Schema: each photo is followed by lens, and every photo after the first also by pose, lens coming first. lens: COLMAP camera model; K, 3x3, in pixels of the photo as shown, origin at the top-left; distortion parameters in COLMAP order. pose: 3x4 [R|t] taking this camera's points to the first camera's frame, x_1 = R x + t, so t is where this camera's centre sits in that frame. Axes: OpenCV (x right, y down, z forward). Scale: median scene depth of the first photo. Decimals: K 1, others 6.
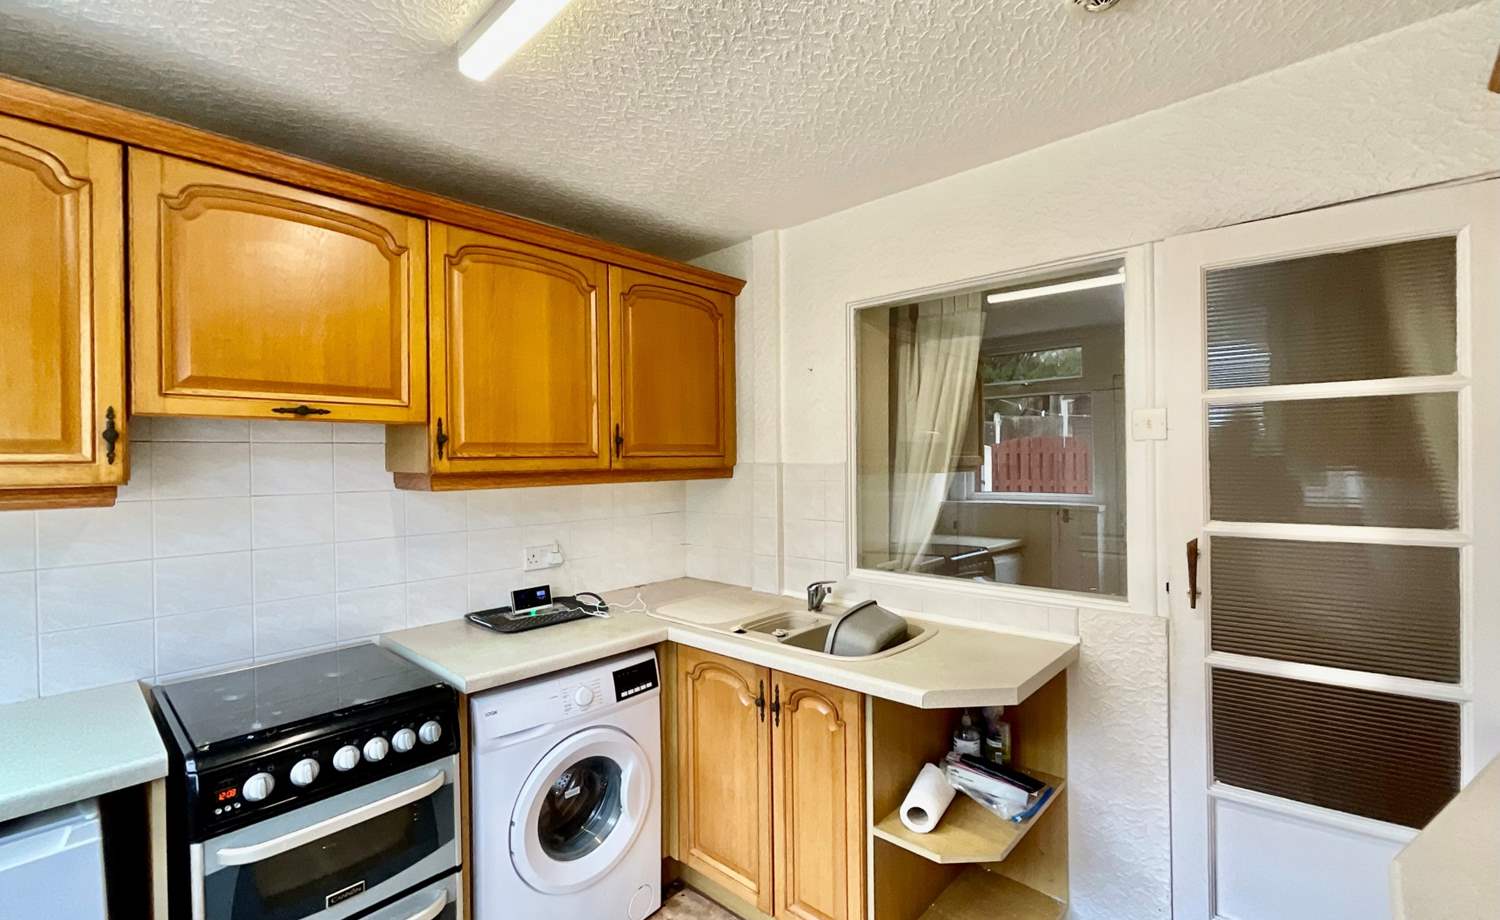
lens RADIAL K [[636.0, 0, 751.2], [0, 636.0, 466.4], [0, 0, 1]] dist [-0.003092, -0.000444]
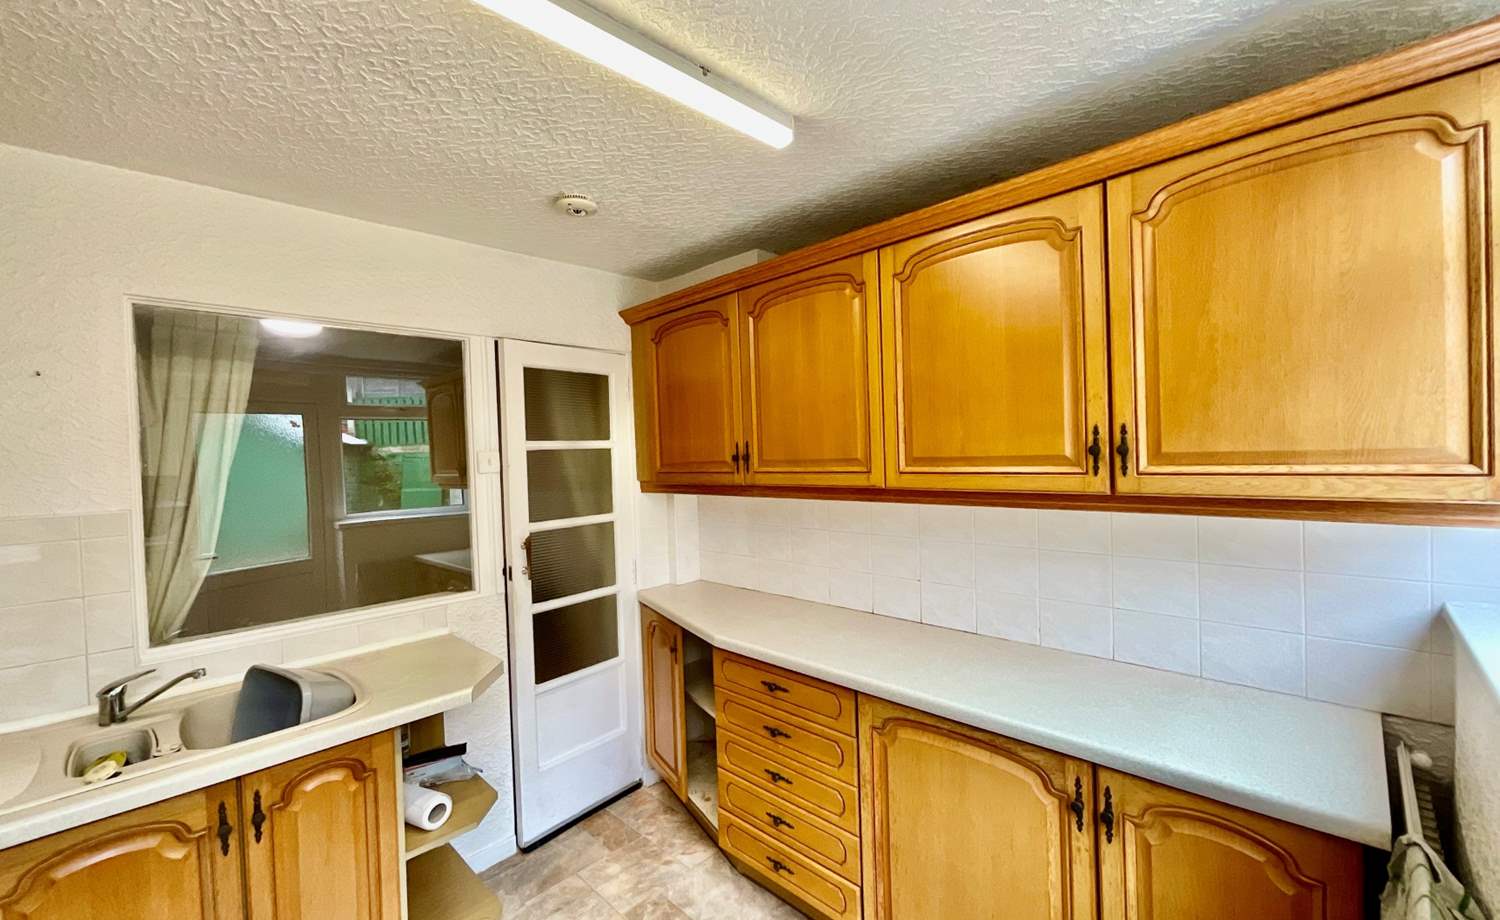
lens RADIAL K [[636.0, 0, 751.2], [0, 636.0, 466.4], [0, 0, 1]] dist [-0.003092, -0.000444]
pose [[0.016985, -0.014215, 0.999755, -0.769820], [0.038238, 0.999177, 0.013557, -0.051356], [-0.999124, 0.037998, 0.017514, 0.365982]]
